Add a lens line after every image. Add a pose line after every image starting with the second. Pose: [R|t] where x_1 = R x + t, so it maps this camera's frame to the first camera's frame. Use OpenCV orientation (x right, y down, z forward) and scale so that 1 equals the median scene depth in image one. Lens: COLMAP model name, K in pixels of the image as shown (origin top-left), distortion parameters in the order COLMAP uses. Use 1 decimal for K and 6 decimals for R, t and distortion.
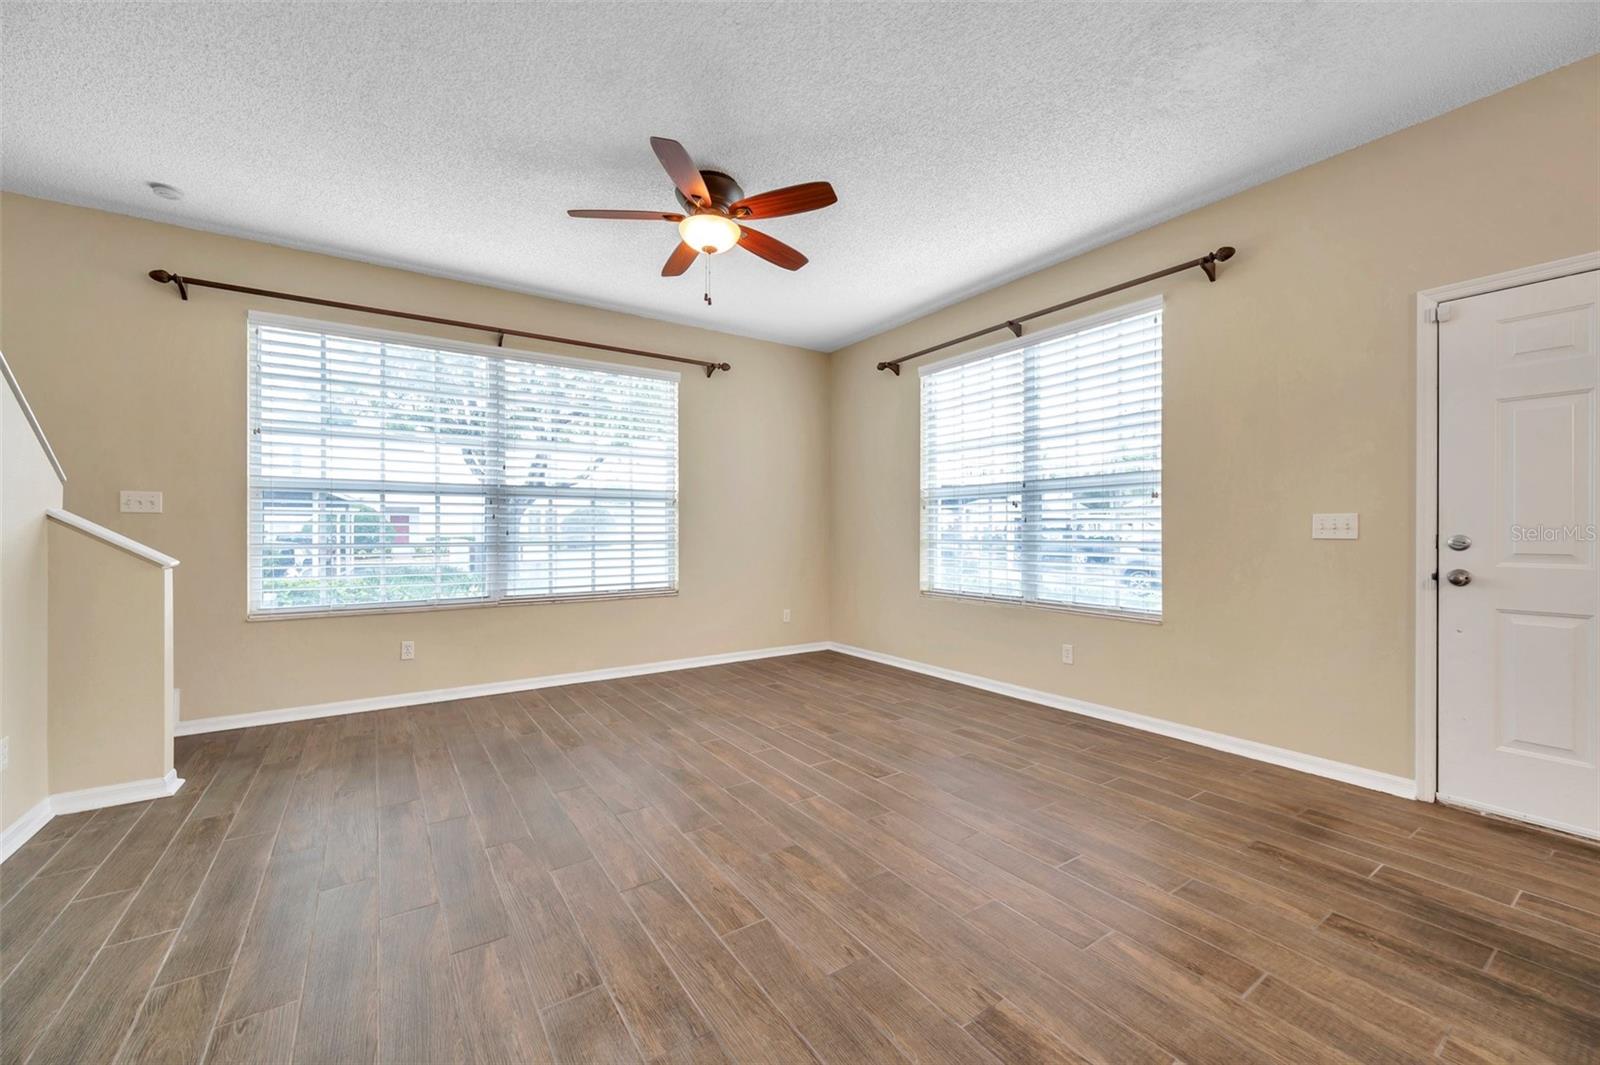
lens RADIAL K [[629.8, 0, 799.2], [0, 629.8, 530.4], [0, 0, 1]] dist [-0.000711, -0.000375]
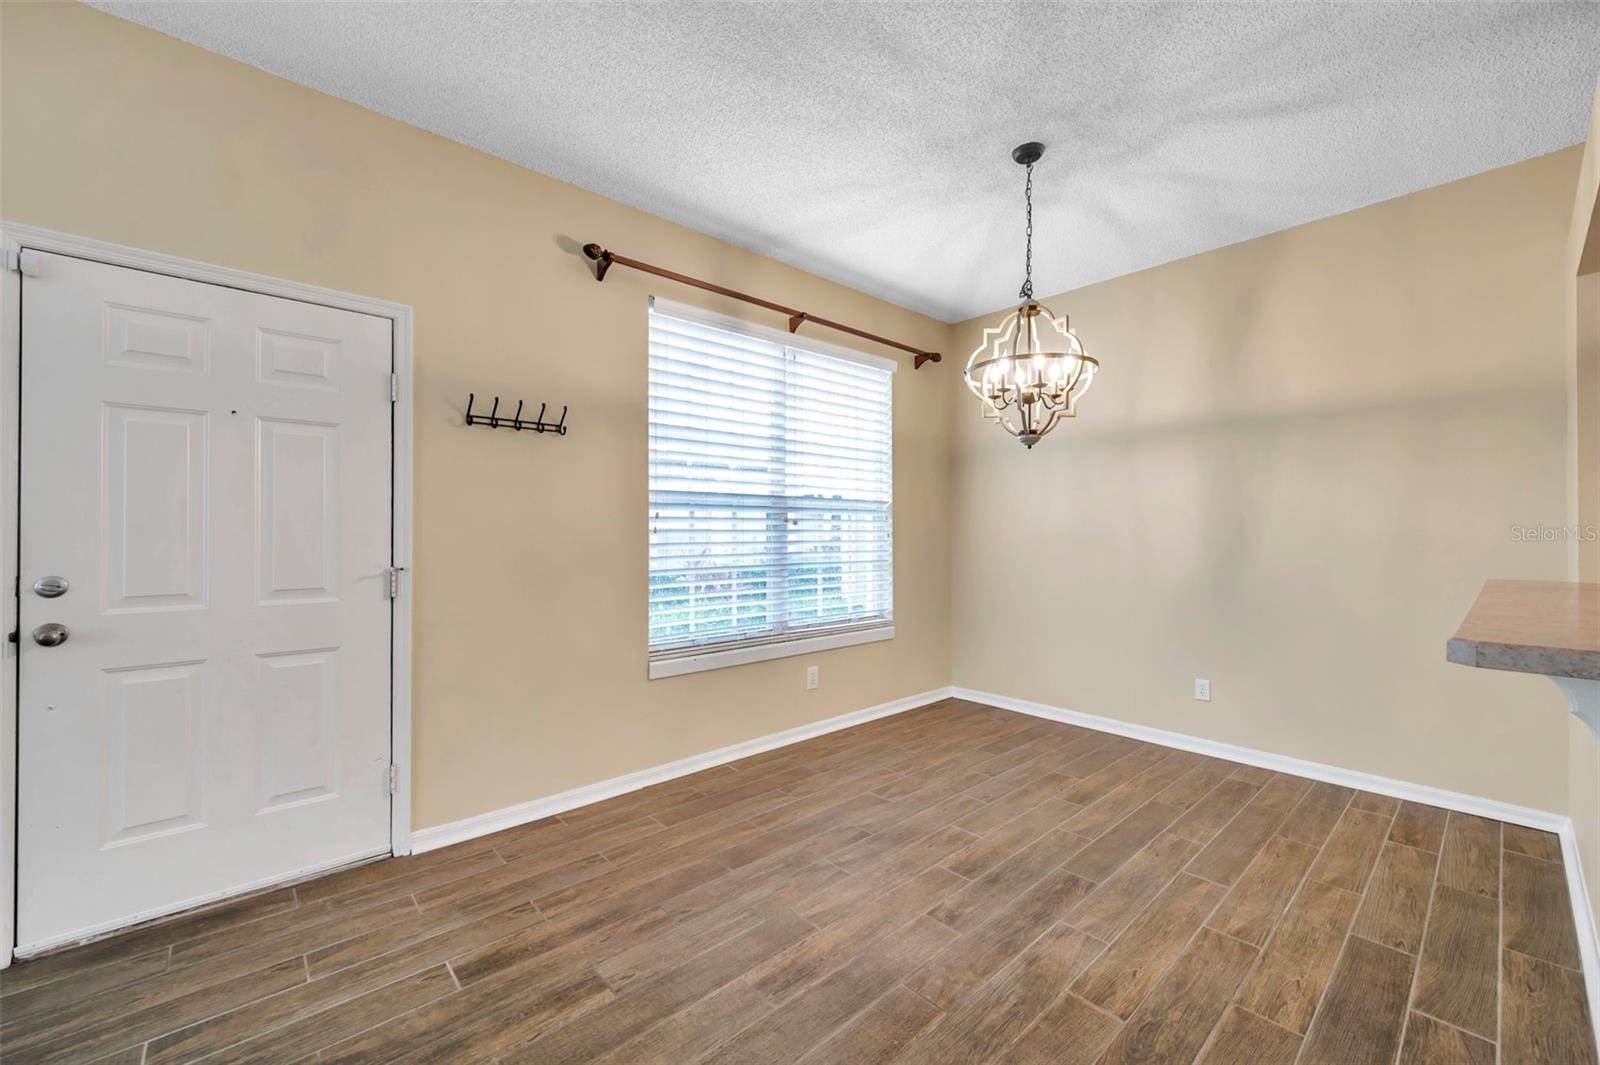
lens RADIAL K [[638.2, 0, 799.2], [0, 638.2, 531.1], [0, 0, 1]] dist [-0.000464, -0.000091]
pose [[-0.135045, 0.005795, 0.990823, 0.144167], [0.001470, 0.999983, -0.005649, -0.028720], [-0.990838, 0.000693, -0.135051, 0.173943]]
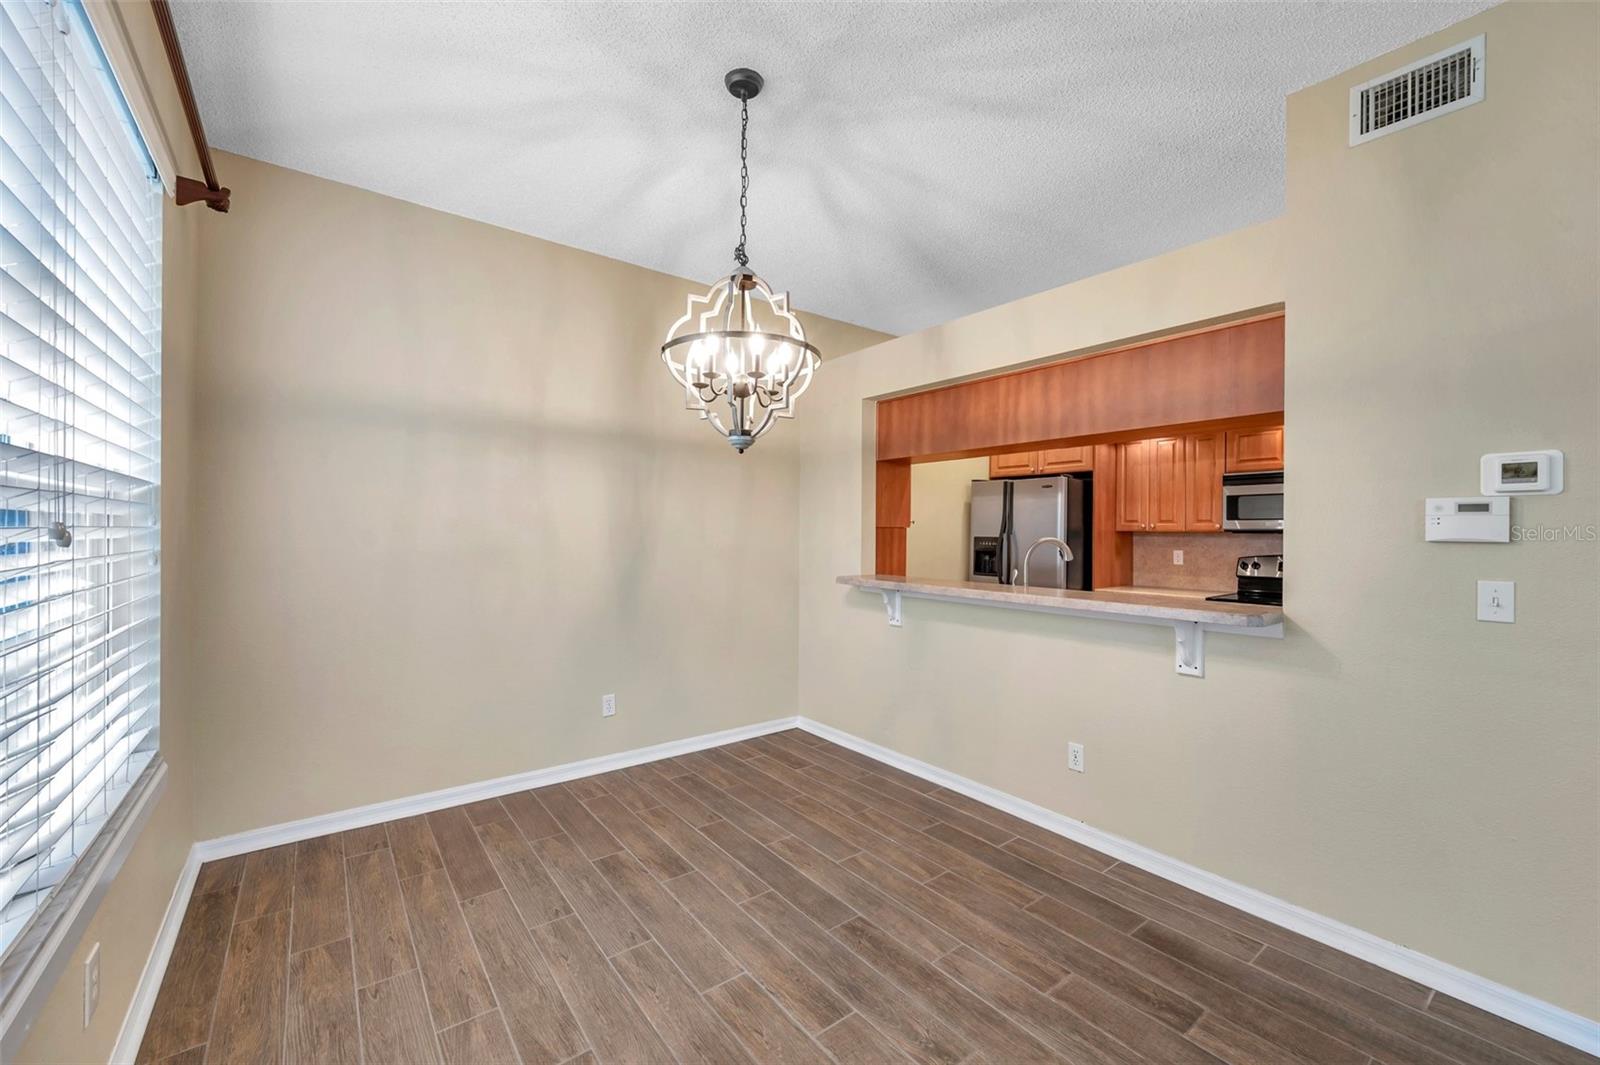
lens RADIAL K [[635.5, 0, 799.7], [0, 635.5, 530.0], [0, 0, 1]] dist [-0.001263, -0.000014]
pose [[-0.998142, -0.007694, -0.060447, 0.839207], [-0.007780, 0.999969, 0.001193, -0.058016], [0.060436, 0.001661, -0.998171, 0.410712]]
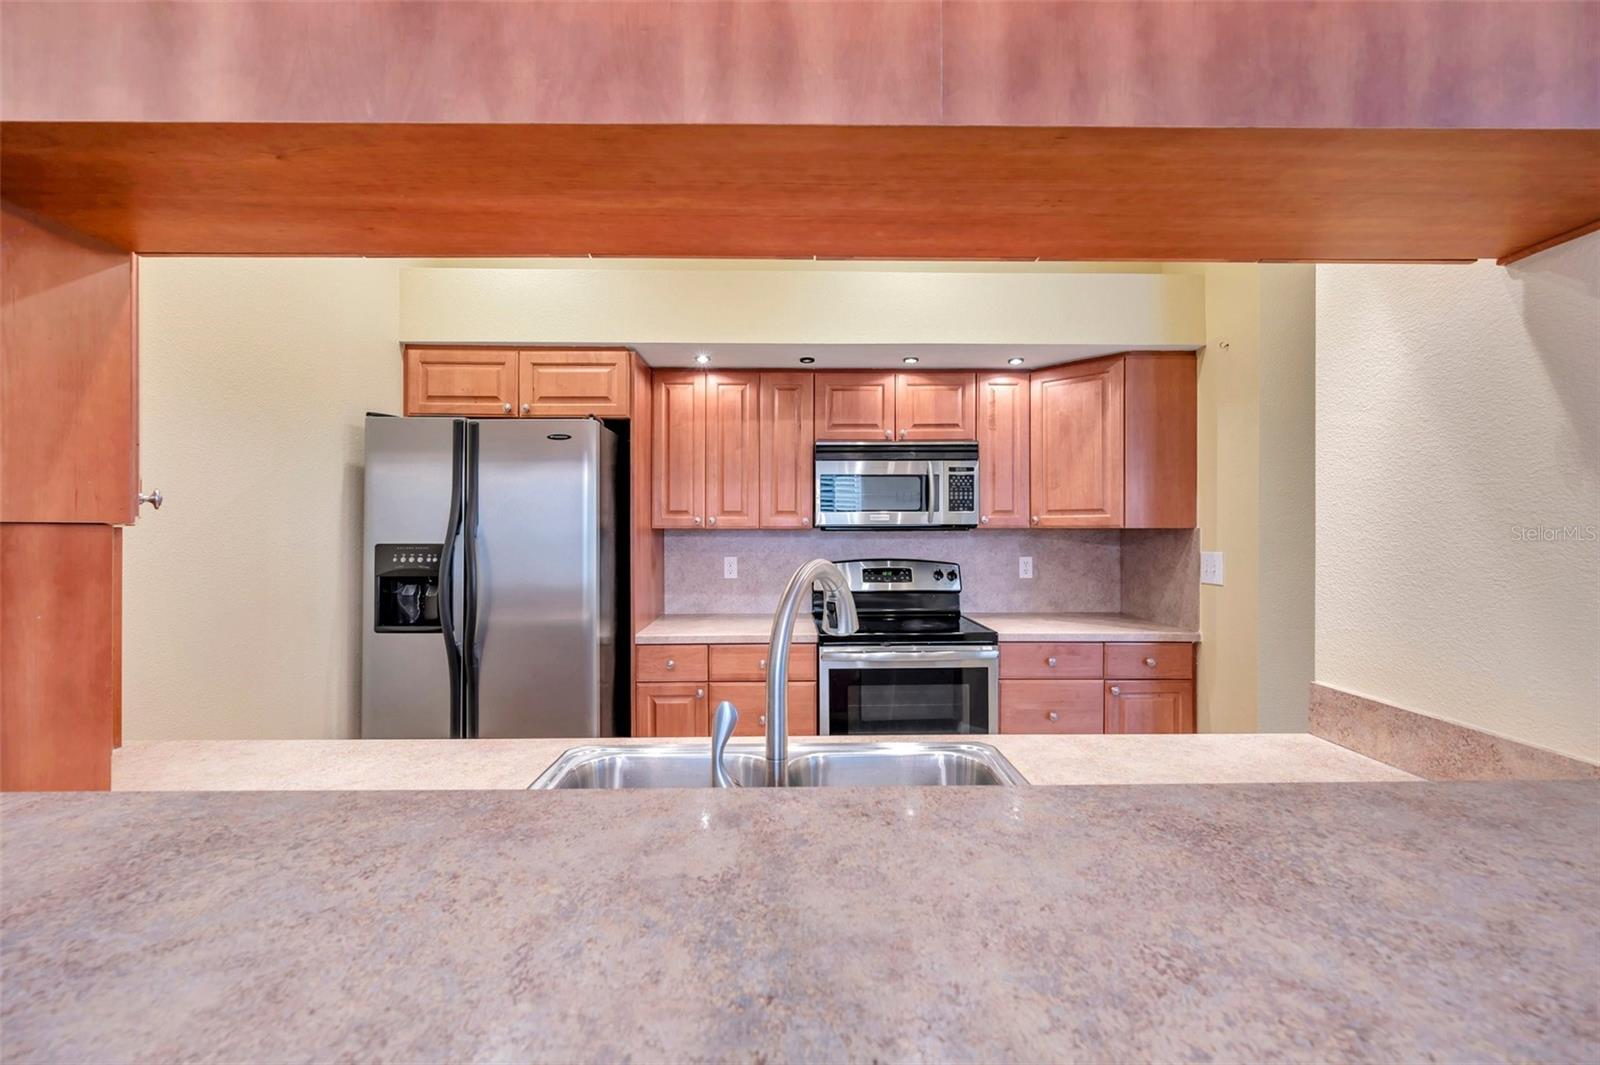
lens RADIAL K [[629.8, 0, 799.2], [0, 629.8, 530.4], [0, 0, 1]] dist [-0.000711, -0.000375]
pose [[-0.547518, 0.003648, -0.836786, 0.635550], [-0.001894, 0.999983, 0.005599, -0.062091], [0.836792, 0.004651, -0.547501, -0.356732]]
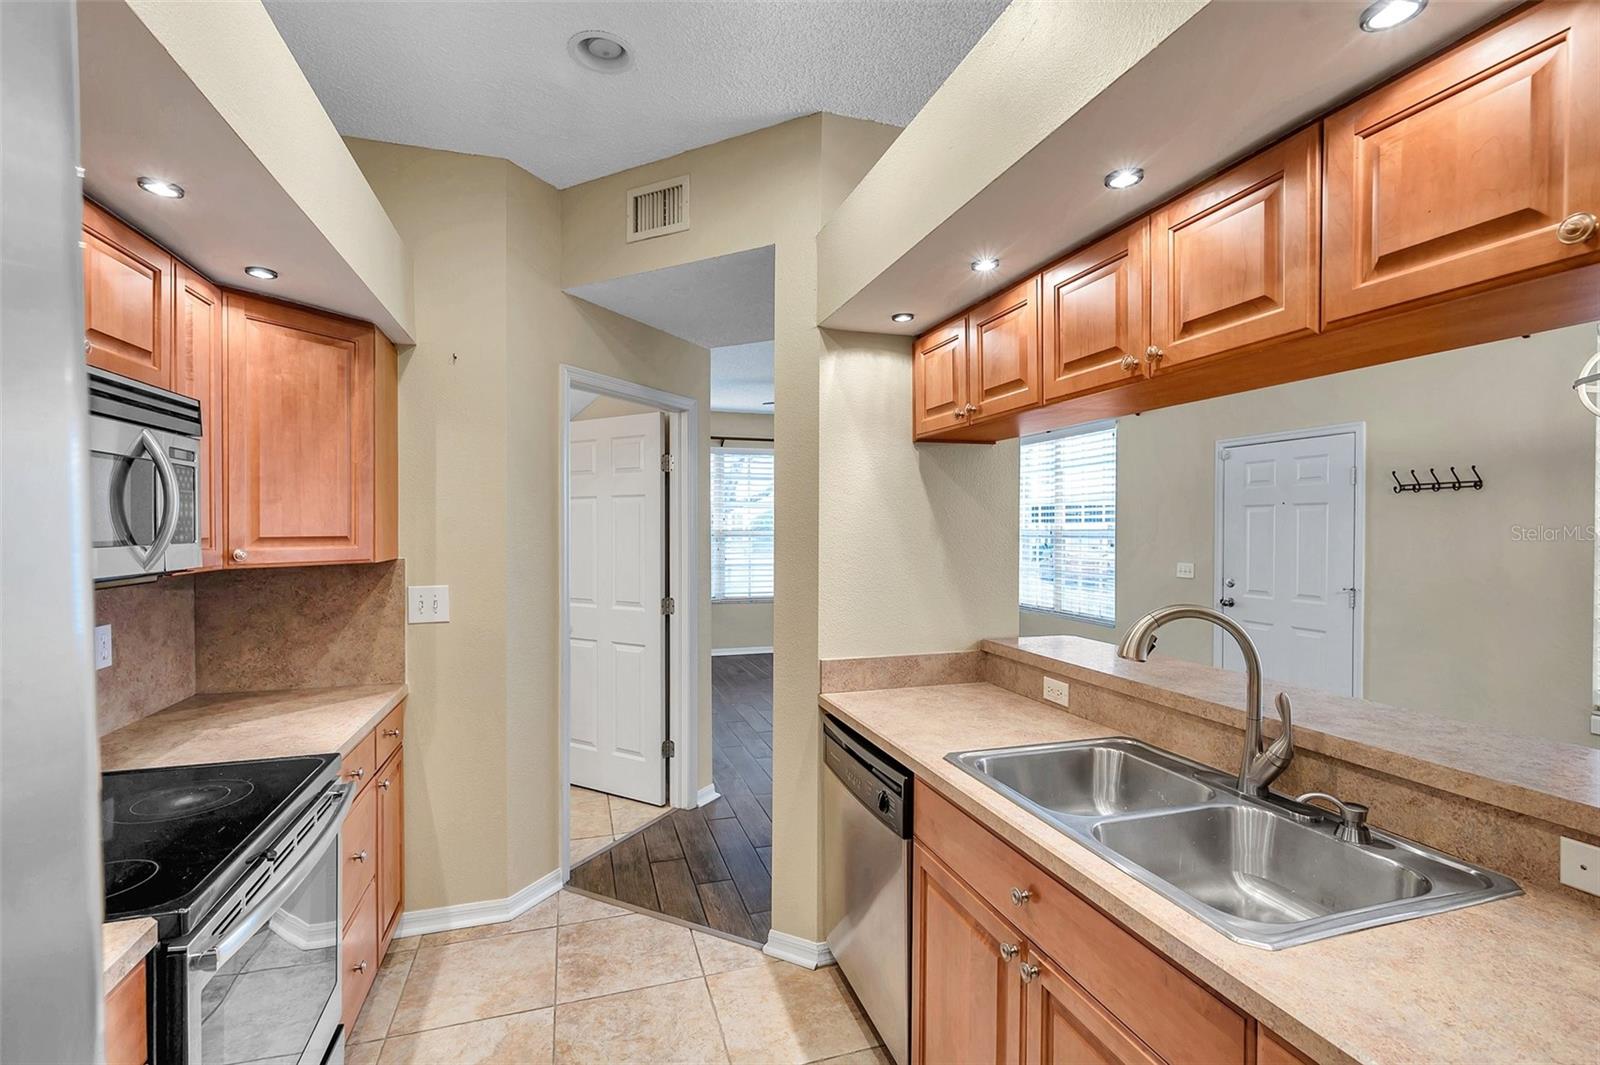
lens RADIAL K [[719.0, 0, 796.3], [0, 719.0, 536.2], [0, 0, 1]] dist [0.000310, -0.000342]
pose [[0.958486, 0.005327, -0.285091, 0.320503], [-0.003014, 0.999959, 0.008552, -0.092368], [0.285124, -0.007338, 0.958462, -0.960696]]
